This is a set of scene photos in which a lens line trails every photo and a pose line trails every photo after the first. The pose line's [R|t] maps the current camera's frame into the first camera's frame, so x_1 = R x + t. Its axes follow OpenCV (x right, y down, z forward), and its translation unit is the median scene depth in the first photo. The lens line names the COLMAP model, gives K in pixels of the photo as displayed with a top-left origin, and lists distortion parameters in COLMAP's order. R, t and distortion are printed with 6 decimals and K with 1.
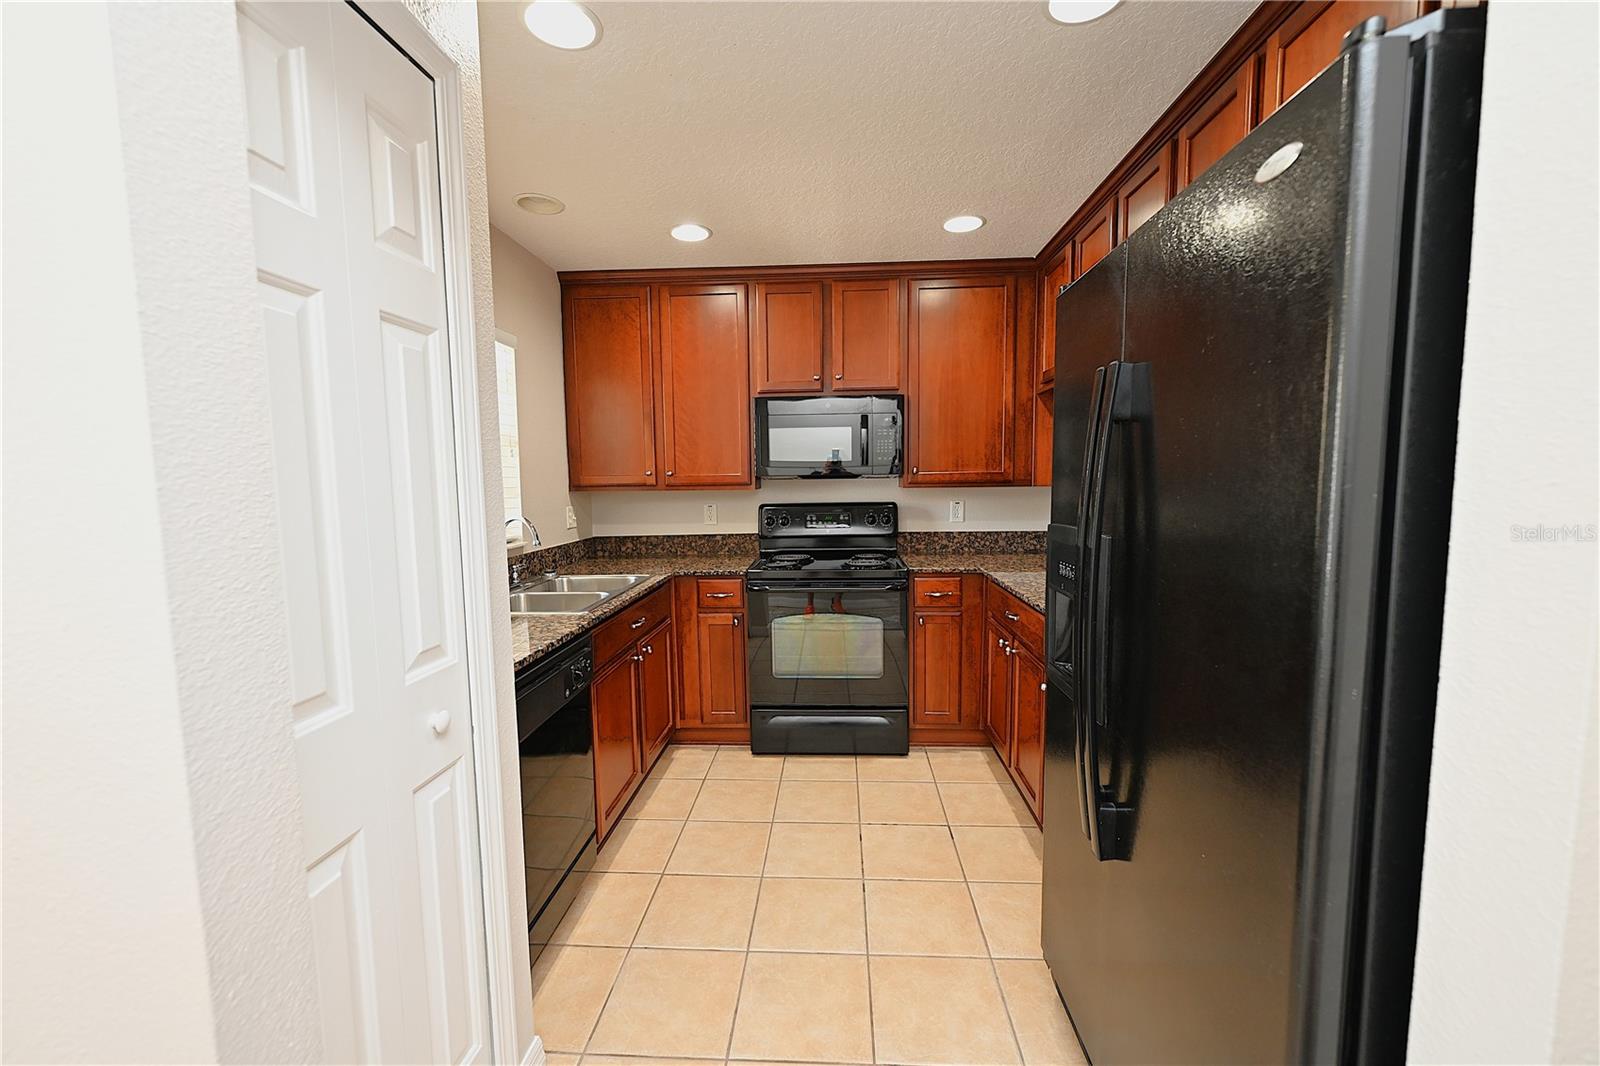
lens RADIAL K [[630.3, 0, 798.5], [0, 630.3, 529.4], [0, 0, 1]] dist [0.000336, -0.000177]
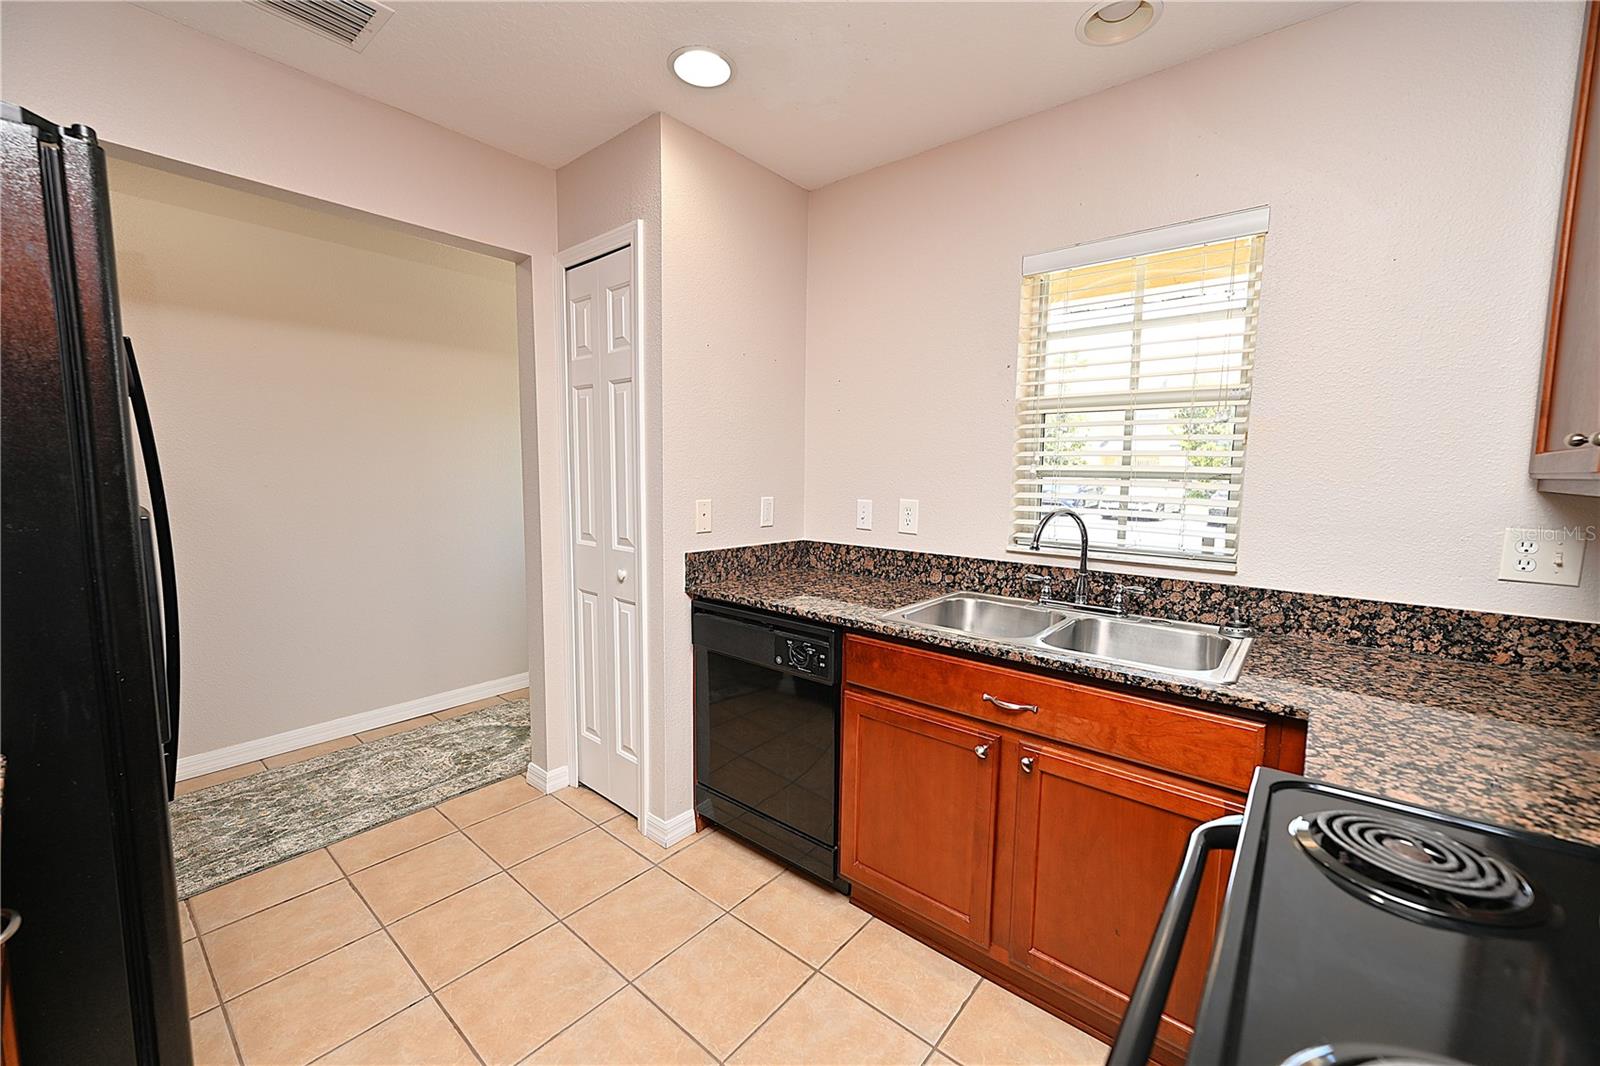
lens RADIAL K [[630.3, 0, 809.6], [0, 630.3, 530.8], [0, 0, 1]] dist [0.000336, -0.000177]
pose [[-0.576686, 0.084539, -0.812580, 0.255121], [-0.074051, 0.985128, 0.155045, -0.069973], [0.813603, 0.149585, -0.561850, 0.933715]]
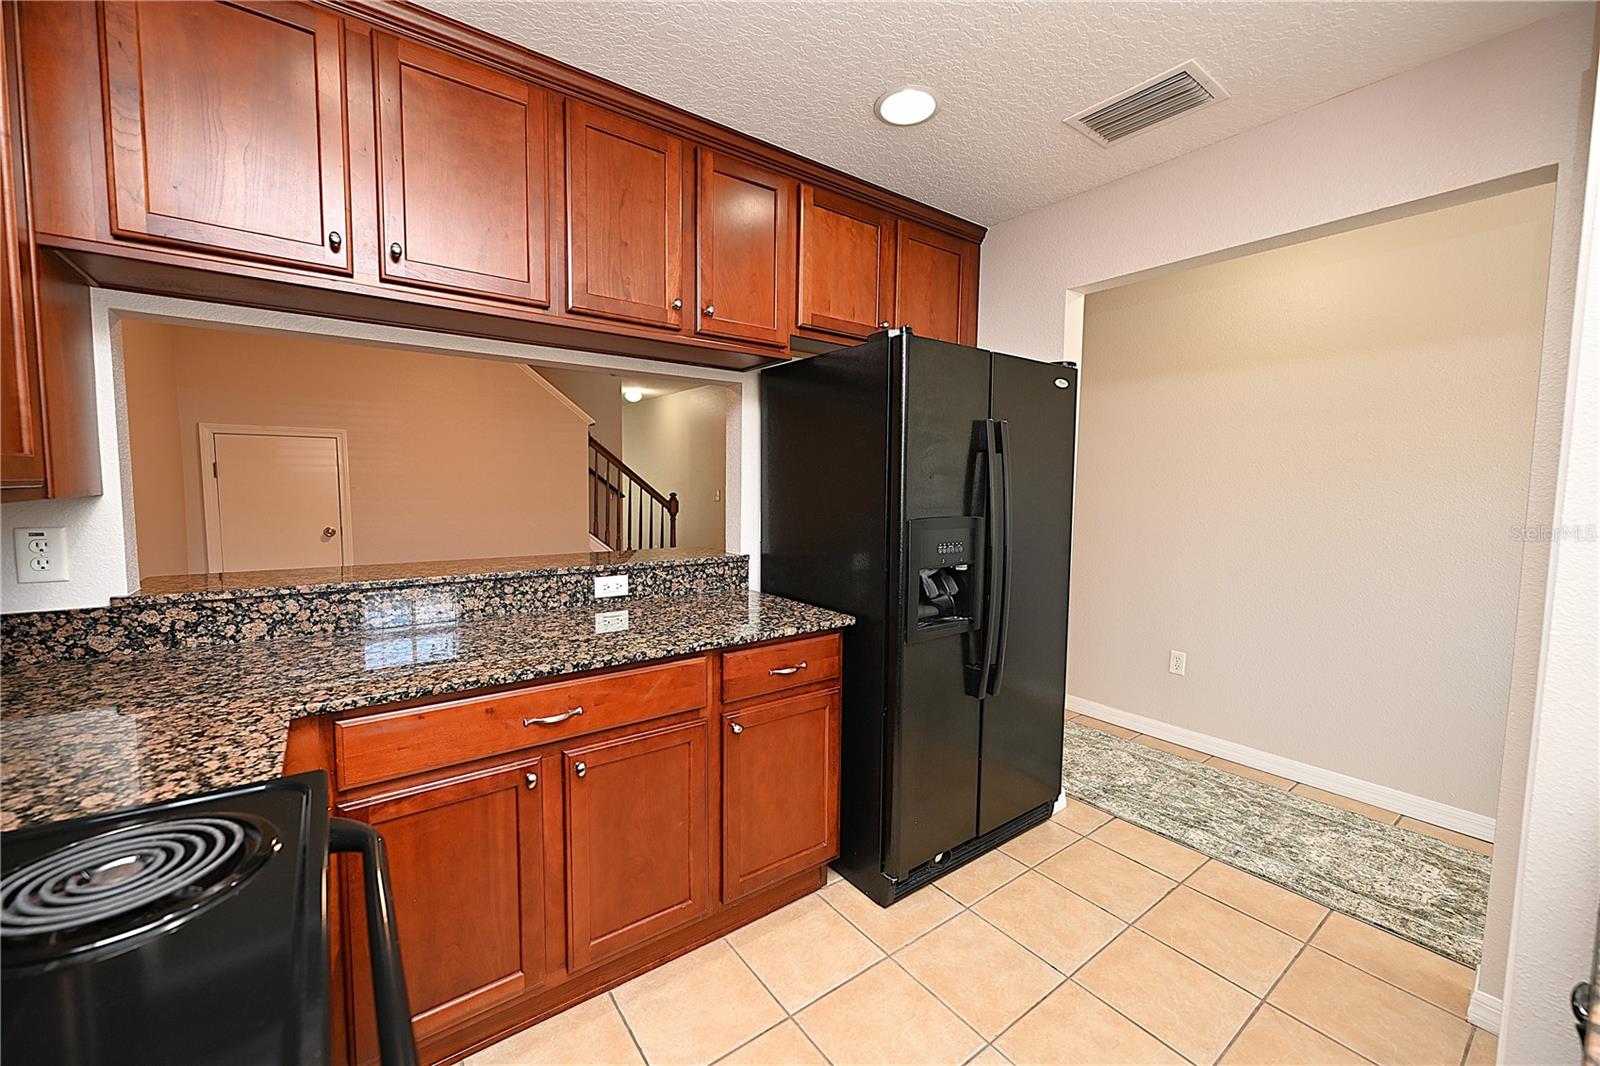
lens RADIAL K [[630.3, 0, 807.5], [0, 630.3, 537.5], [0, 0, 1]] dist [0.000336, -0.000177]
pose [[-0.650438, -0.057997, 0.757342, -0.187573], [0.058677, 0.990264, 0.126228, -0.065510], [-0.757289, 0.126542, -0.640703, 0.933934]]
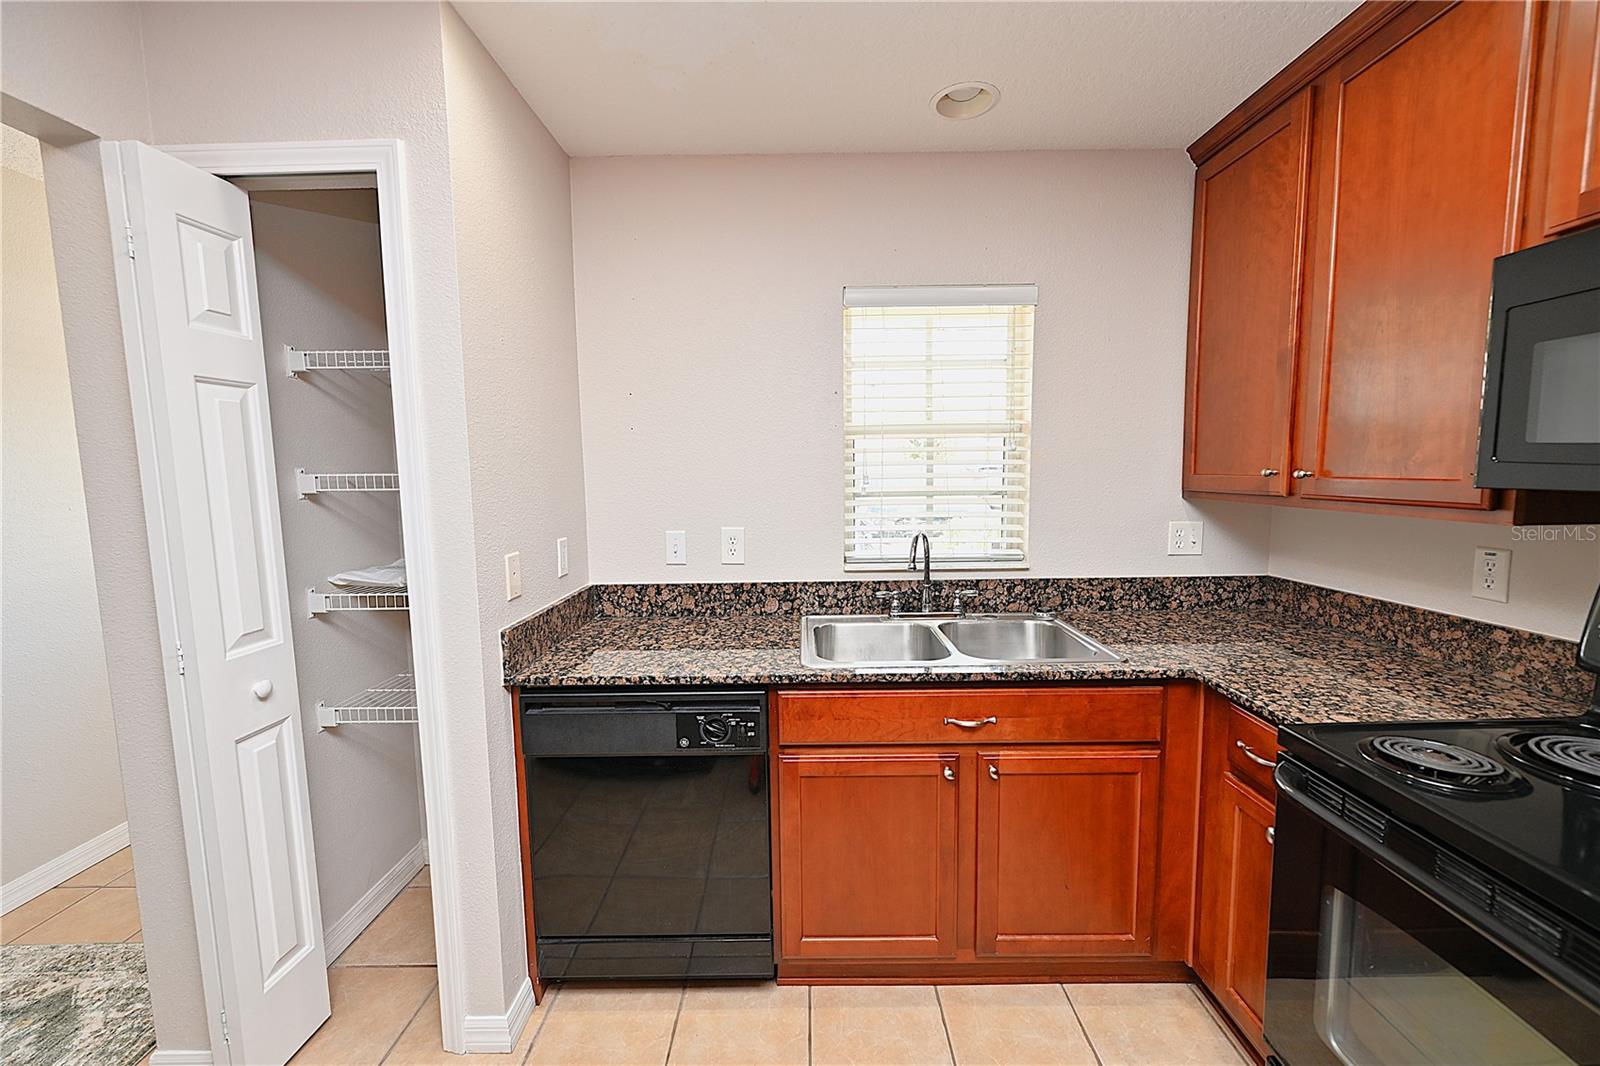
lens RADIAL K [[630.3, 0, 808.3], [0, 630.3, 529.3], [0, 0, 1]] dist [0.000336, -0.000177]
pose [[0.068171, 0.110842, -0.991497, 0.268888], [-0.069817, 0.991903, 0.106087, -0.076632], [0.995228, 0.061991, 0.075358, 0.633210]]
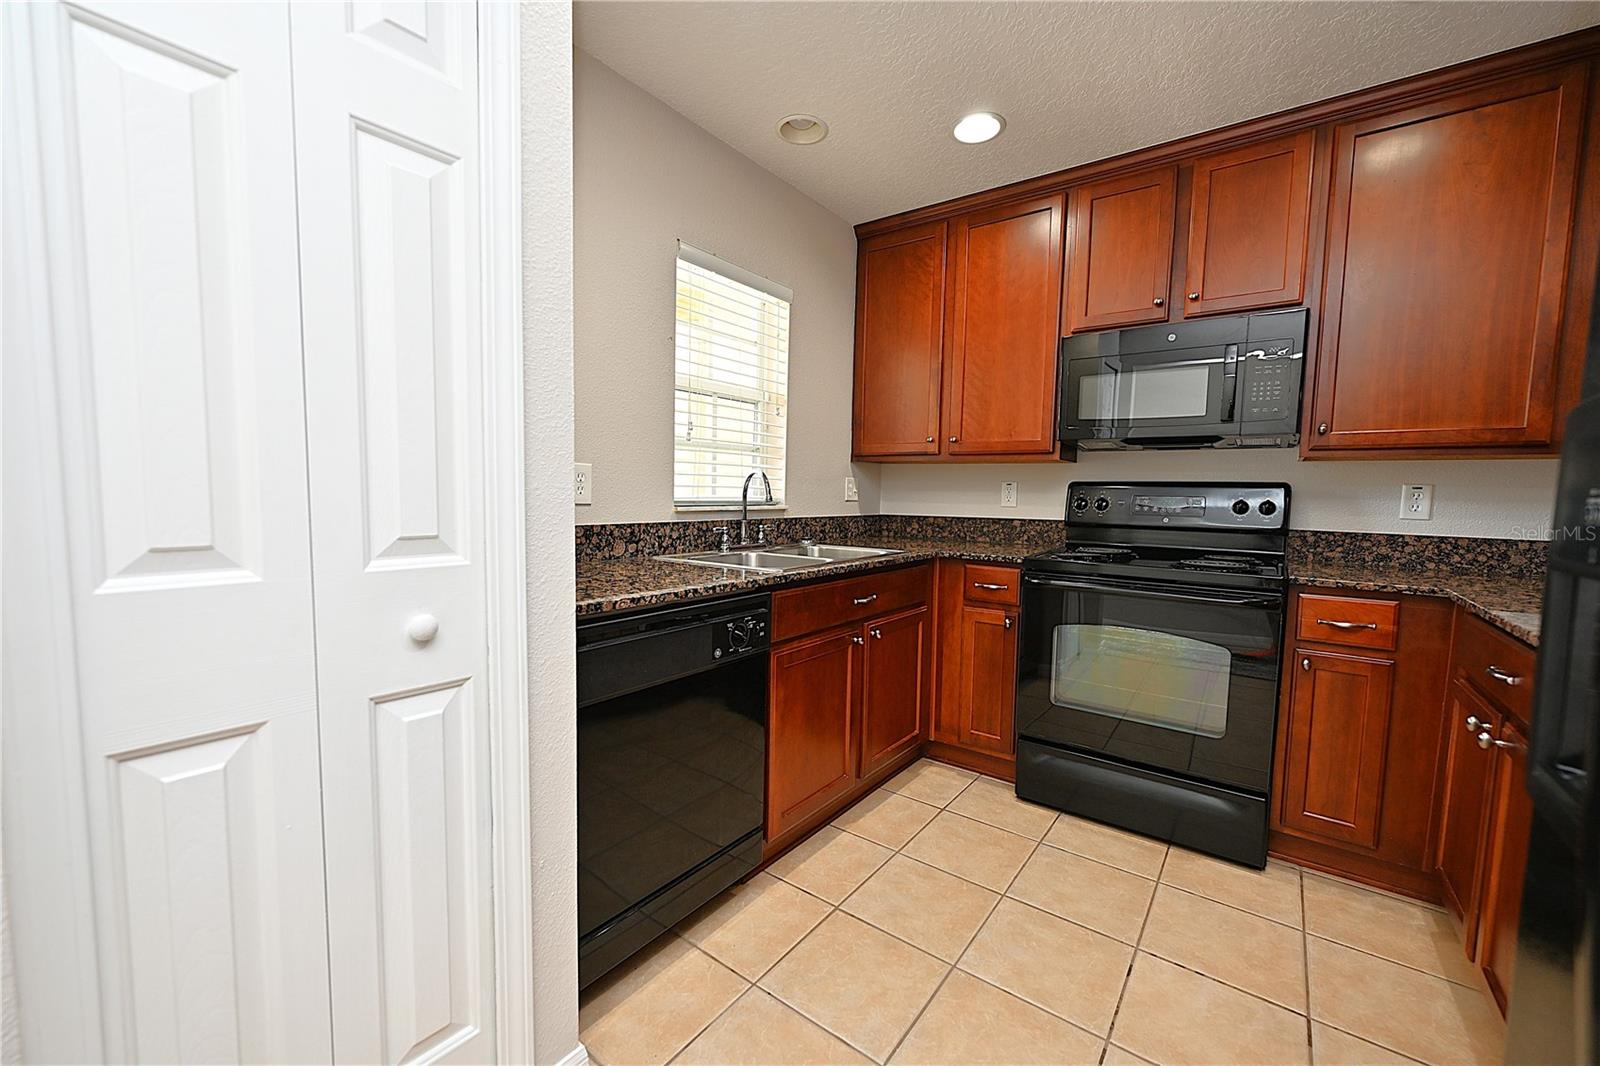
lens RADIAL K [[630.3, 0, 808.2], [0, 630.3, 535.2], [0, 0, 1]] dist [0.000336, -0.000177]
pose [[0.838234, 0.069922, -0.540809, 0.105600], [-0.076488, 0.997017, 0.010353, 0.048263], [0.539919, 0.032687, 0.841082, 0.201006]]
